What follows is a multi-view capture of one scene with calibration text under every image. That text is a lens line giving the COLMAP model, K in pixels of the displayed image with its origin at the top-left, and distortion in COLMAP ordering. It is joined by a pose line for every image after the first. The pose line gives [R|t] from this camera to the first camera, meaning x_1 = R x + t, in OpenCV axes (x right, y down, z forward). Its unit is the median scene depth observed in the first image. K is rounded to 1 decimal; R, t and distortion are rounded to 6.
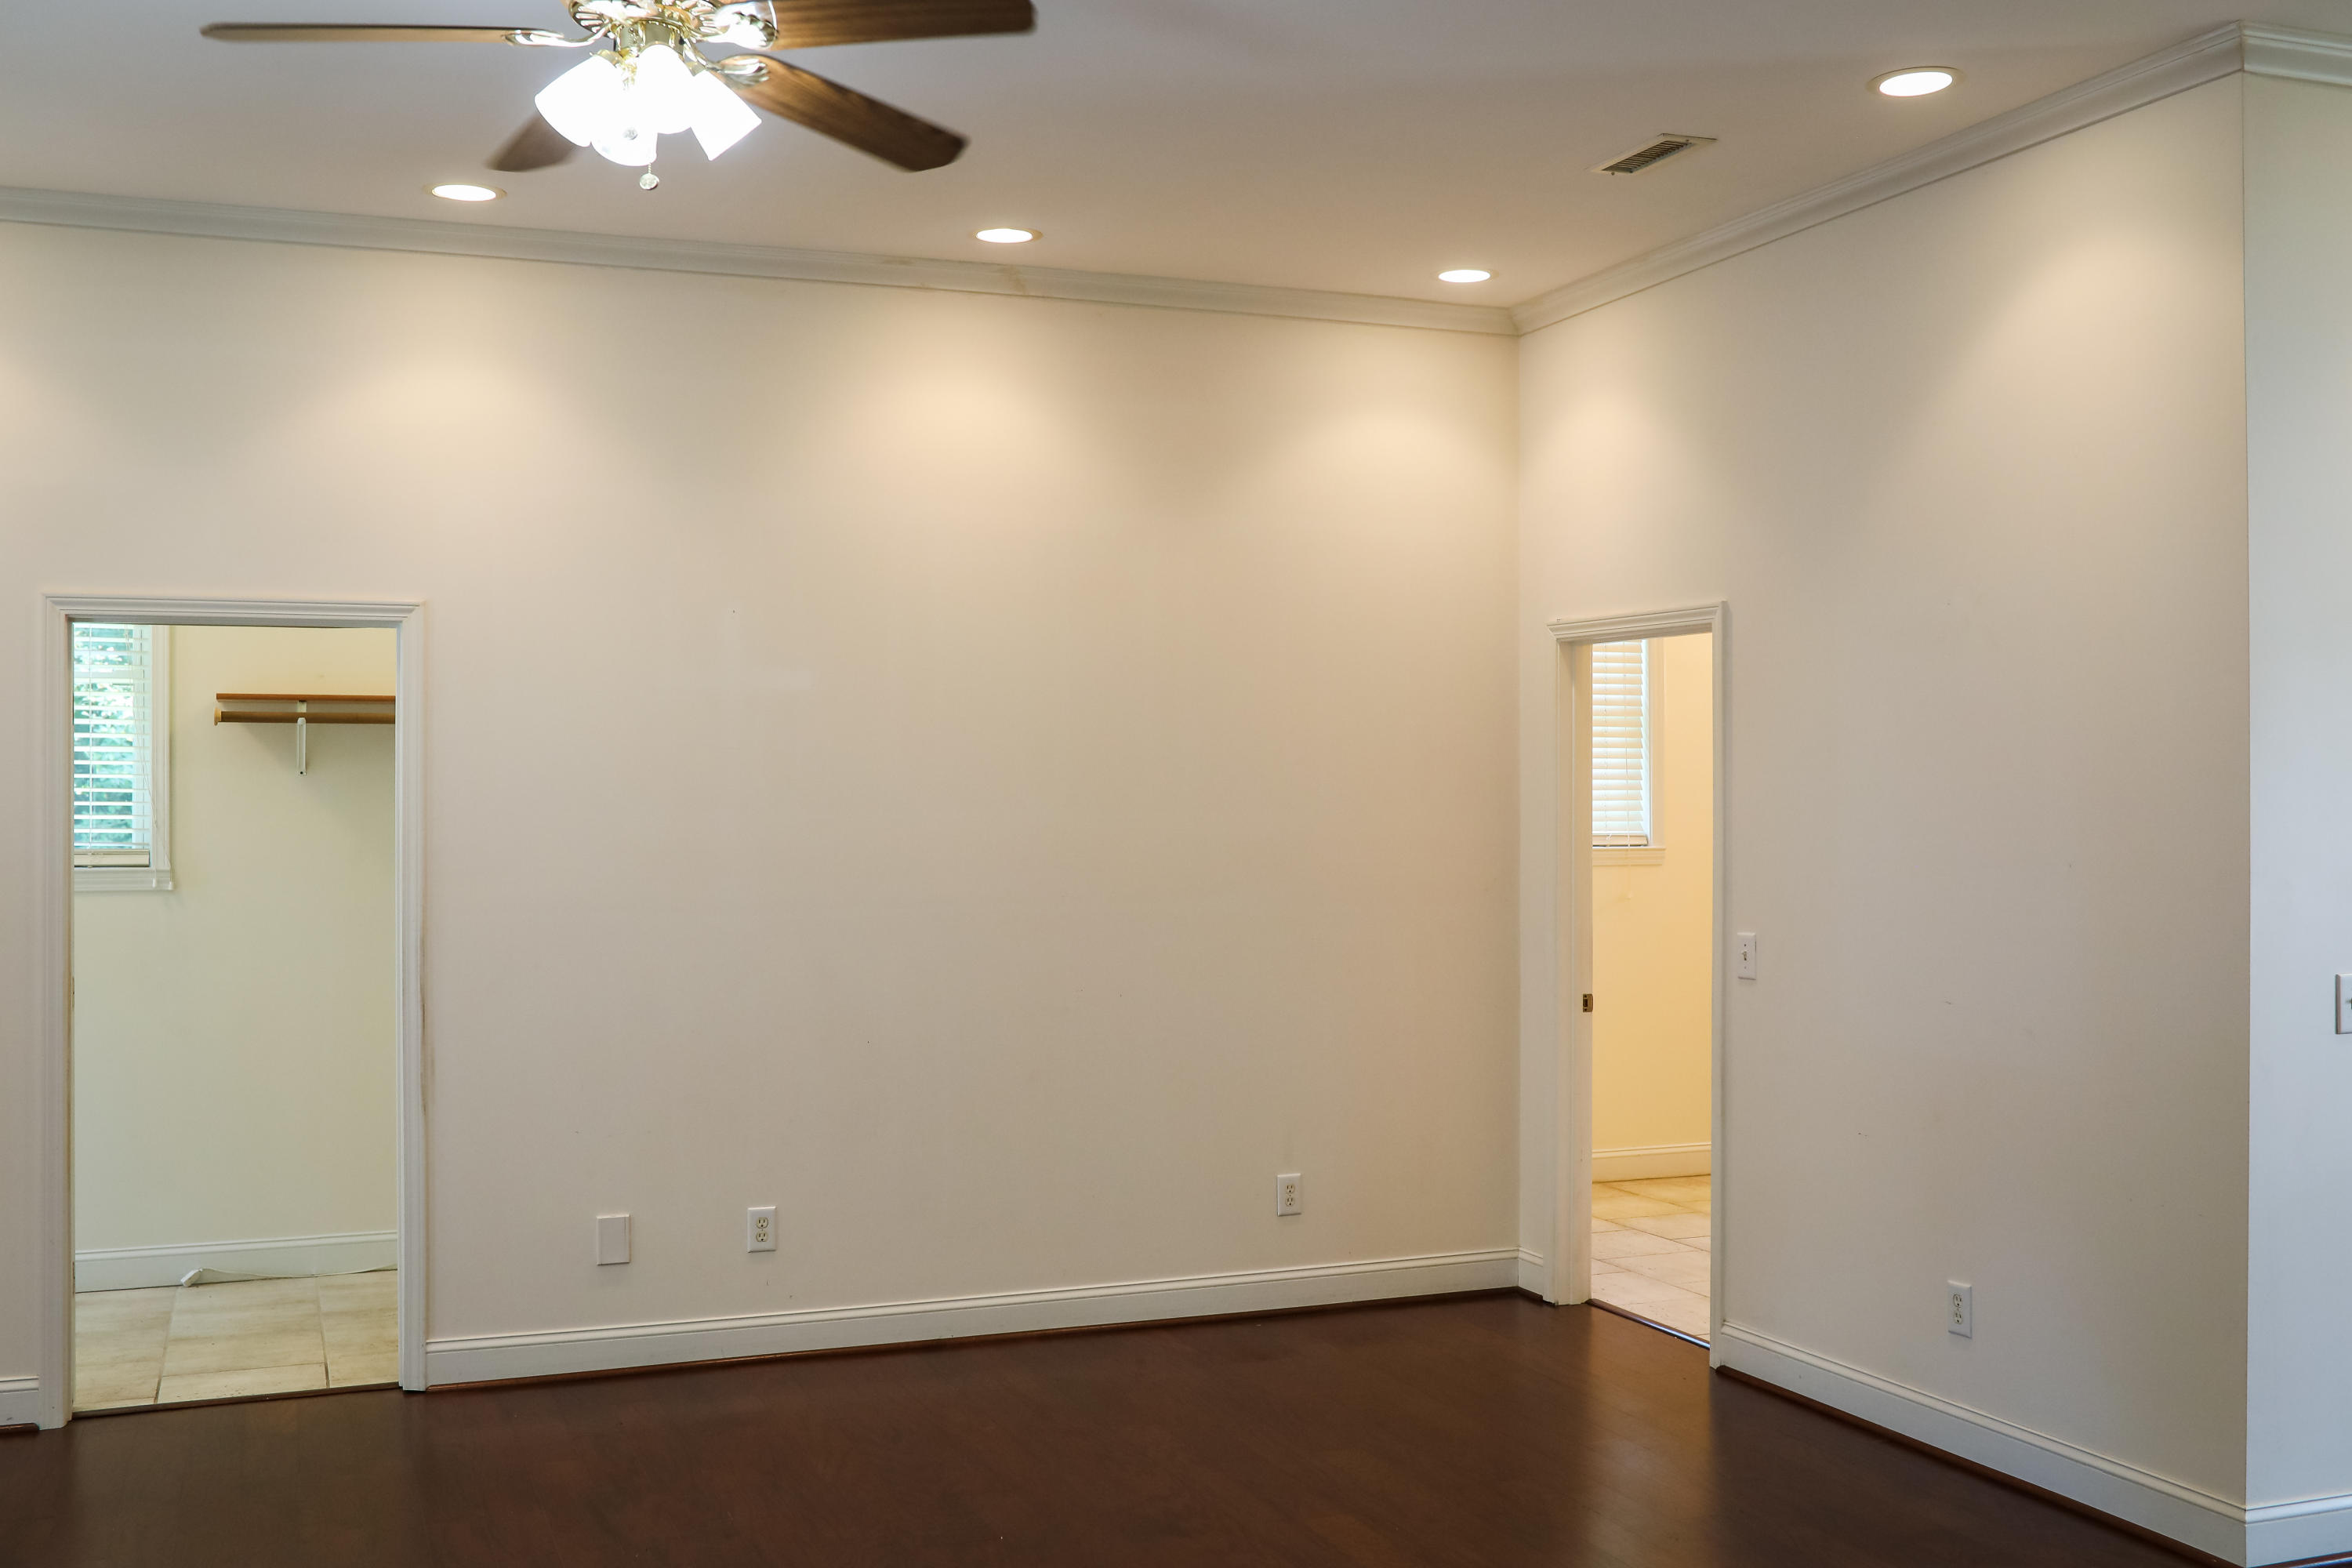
lens RADIAL K [[2269.0, 0, 1150.4], [0, 2269.0, 784.5], [0, 0, 1]] dist [-0.061847, 0.074169]
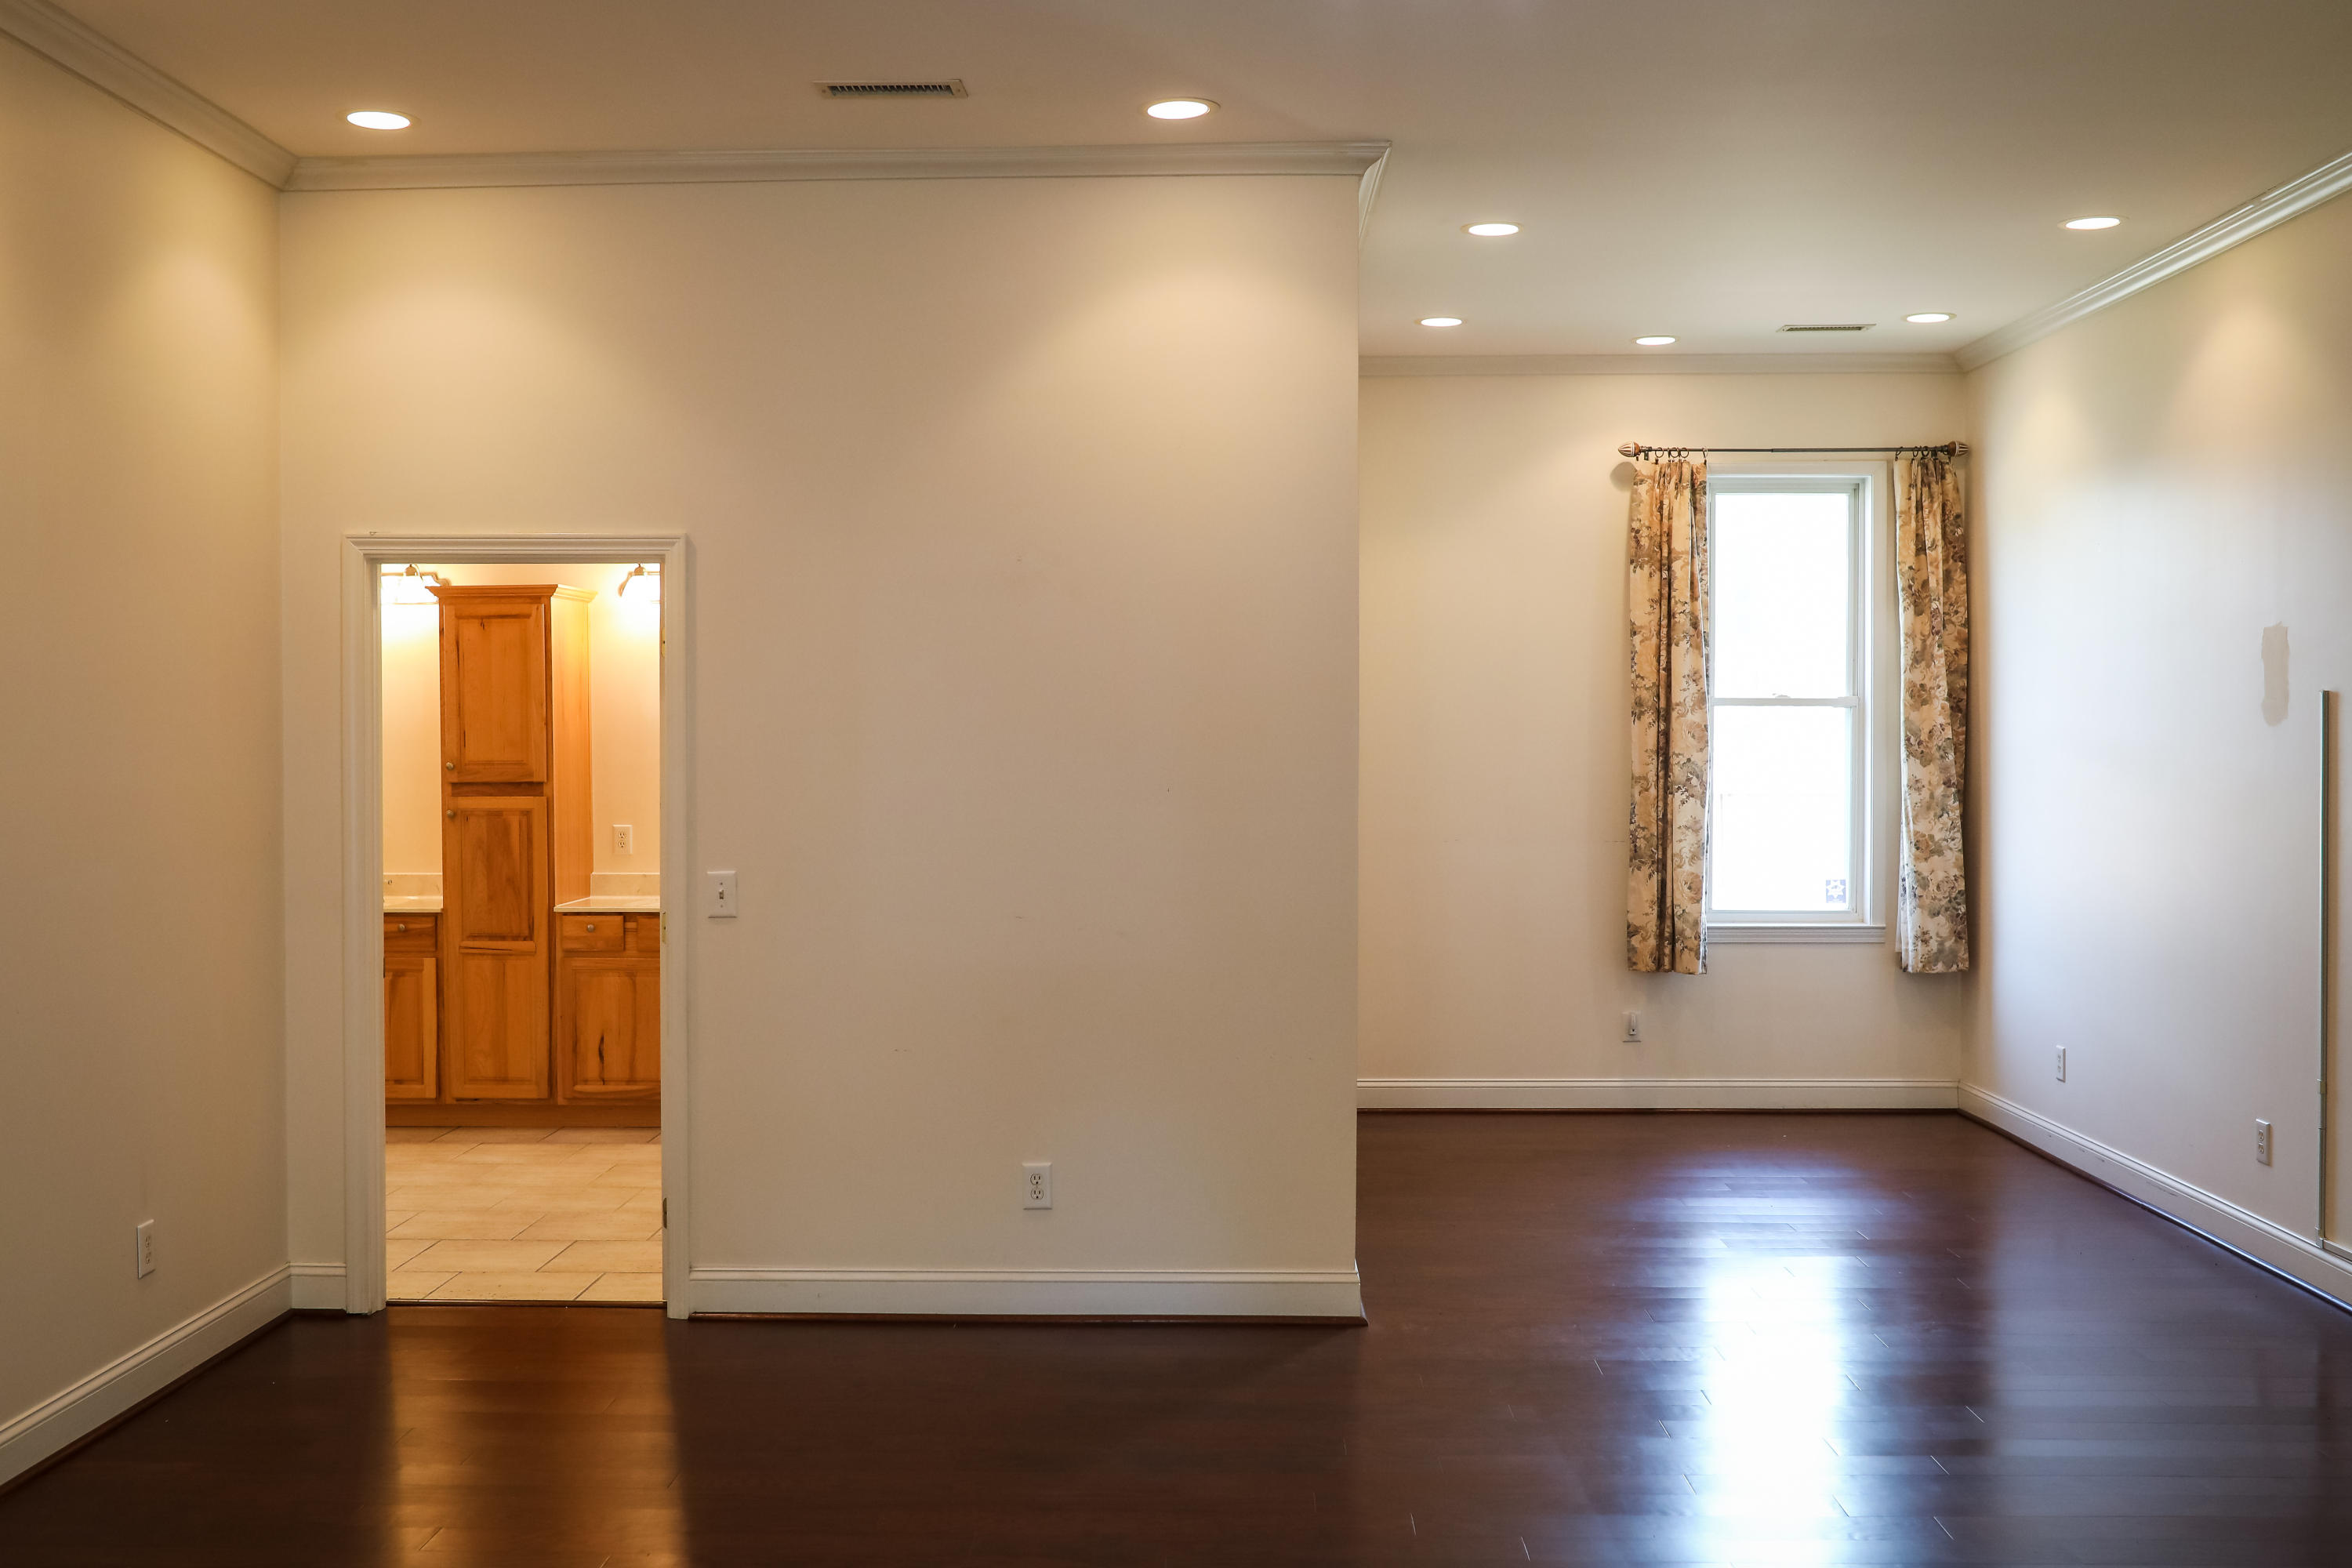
lens RADIAL K [[2269.0, 0, 1150.4], [0, 2269.0, 784.5], [0, 0, 1]] dist [-0.061847, 0.074169]
pose [[0.384806, -0.014086, 0.922890, -0.571818], [-0.005103, 0.999836, 0.017388, 0.009050], [-0.922983, -0.011401, 0.384671, 0.437196]]
